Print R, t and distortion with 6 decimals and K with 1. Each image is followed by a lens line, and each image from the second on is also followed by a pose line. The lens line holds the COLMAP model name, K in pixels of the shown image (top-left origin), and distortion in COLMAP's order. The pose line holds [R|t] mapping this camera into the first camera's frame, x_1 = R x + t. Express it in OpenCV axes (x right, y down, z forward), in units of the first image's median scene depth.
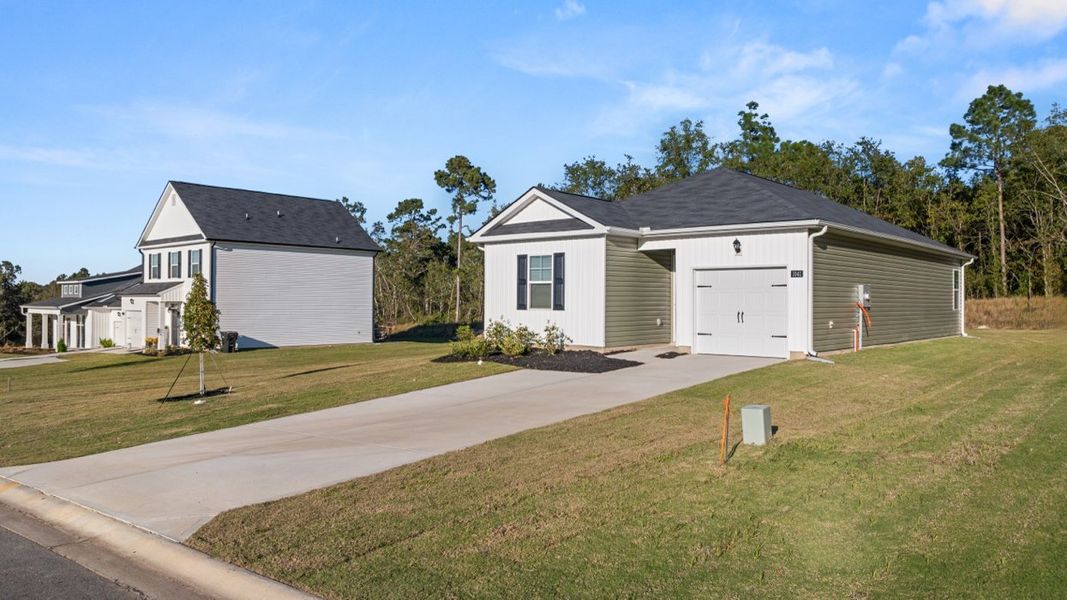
lens RADIAL K [[773.1, 0, 533.5], [0, 773.1, 300.0], [0, 0, 1]] dist [-0.001228, 0.000727]
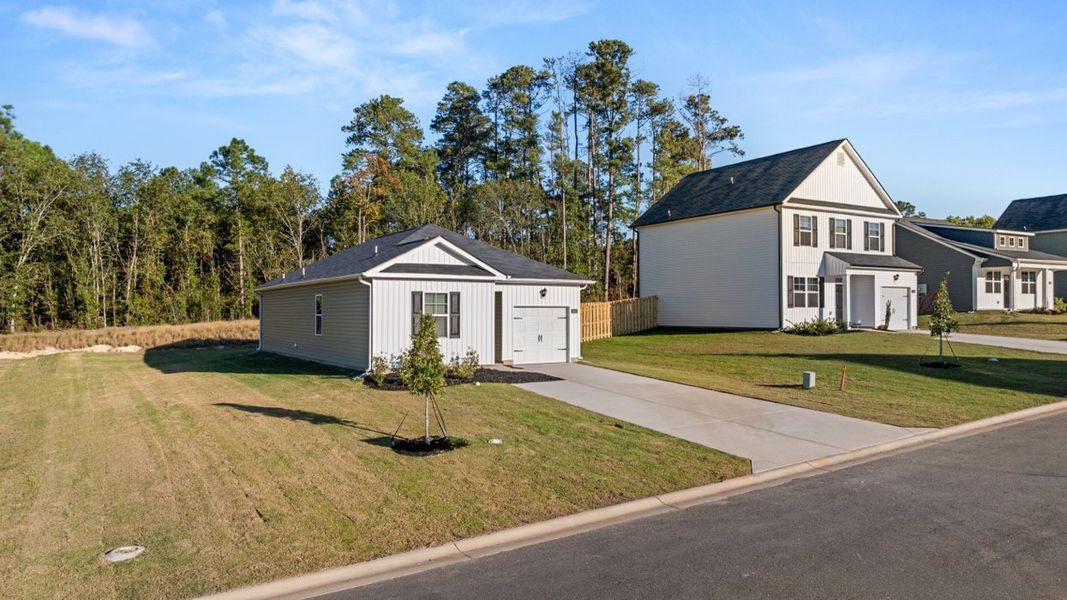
lens RADIAL K [[773.1, 0, 533.5], [0, 773.1, 300.0], [0, 0, 1]] dist [-0.001228, 0.000727]
pose [[0.311423, 0.010421, 0.950214, -1.059181], [-0.002692, 0.999946, -0.010084, -0.034532], [-0.950267, 0.000583, 0.311434, 0.473101]]
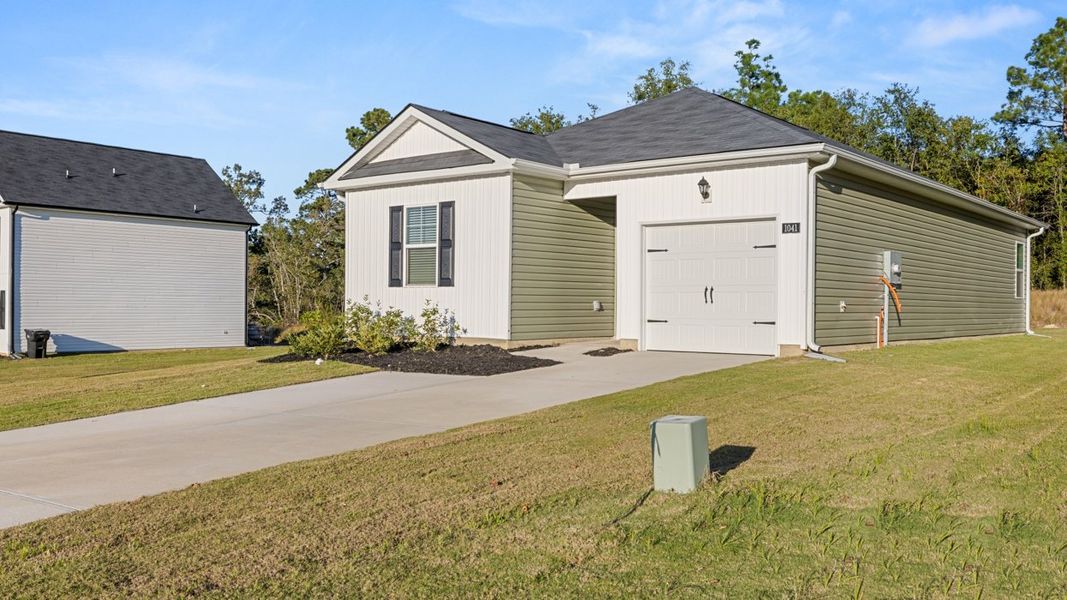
lens RADIAL K [[942.5, 0, 528.9], [0, 942.5, 308.6], [0, 0, 1]] dist [0.035077, -0.006360]
pose [[0.999336, 0.005047, 0.036073, 0.072478], [-0.005220, 0.999975, 0.004722, 0.027279], [-0.036049, -0.004907, 0.999338, 0.164007]]
